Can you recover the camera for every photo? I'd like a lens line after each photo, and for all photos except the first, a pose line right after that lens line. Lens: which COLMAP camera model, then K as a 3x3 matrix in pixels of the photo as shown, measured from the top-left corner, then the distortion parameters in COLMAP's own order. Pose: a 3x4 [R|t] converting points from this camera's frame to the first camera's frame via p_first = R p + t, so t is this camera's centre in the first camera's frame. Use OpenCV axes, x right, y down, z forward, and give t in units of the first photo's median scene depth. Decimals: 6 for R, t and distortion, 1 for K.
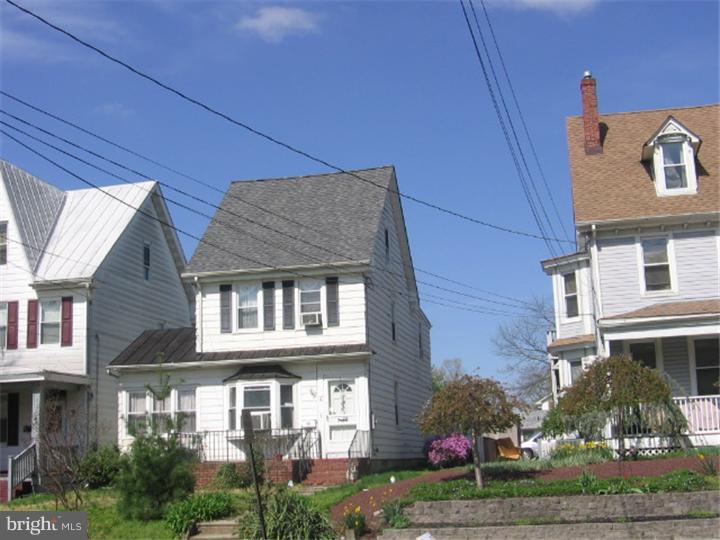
lens RADIAL K [[991.6, 0, 360.3], [0, 991.6, 270.5], [0, 0, 1]] dist [-0.144939, 0.000000]
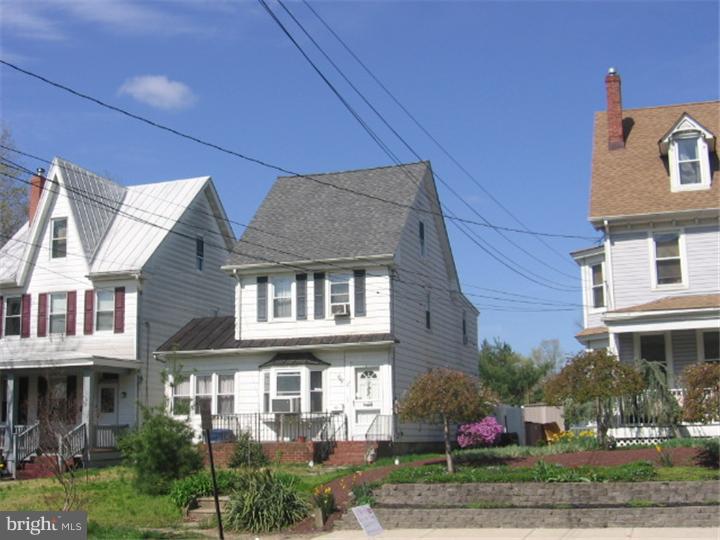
lens RADIAL K [[991.6, 0, 359.4], [0, 991.6, 271.1], [0, 0, 1]] dist [-0.144939, 0.000000]
pose [[0.993797, 0.000817, -0.111209, 0.089691], [0.001664, 0.999752, 0.022213, -0.015547], [0.111199, -0.022260, 0.993549, -0.051622]]
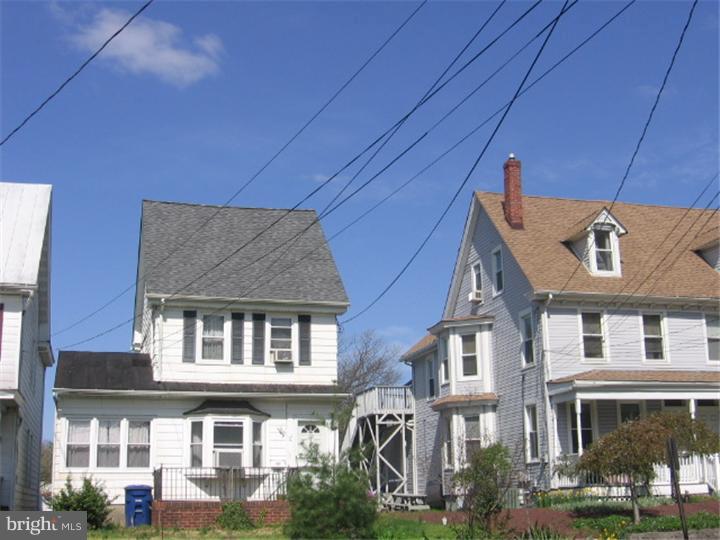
lens RADIAL K [[991.6, 0, 359.0], [0, 991.6, 267.5], [0, 0, 1]] dist [-0.144939, 0.000000]
pose [[0.884733, 0.129563, 0.447728, -0.431170], [-0.102009, 0.991125, -0.085235, 0.038405], [-0.454798, 0.029738, 0.890098, 0.101065]]
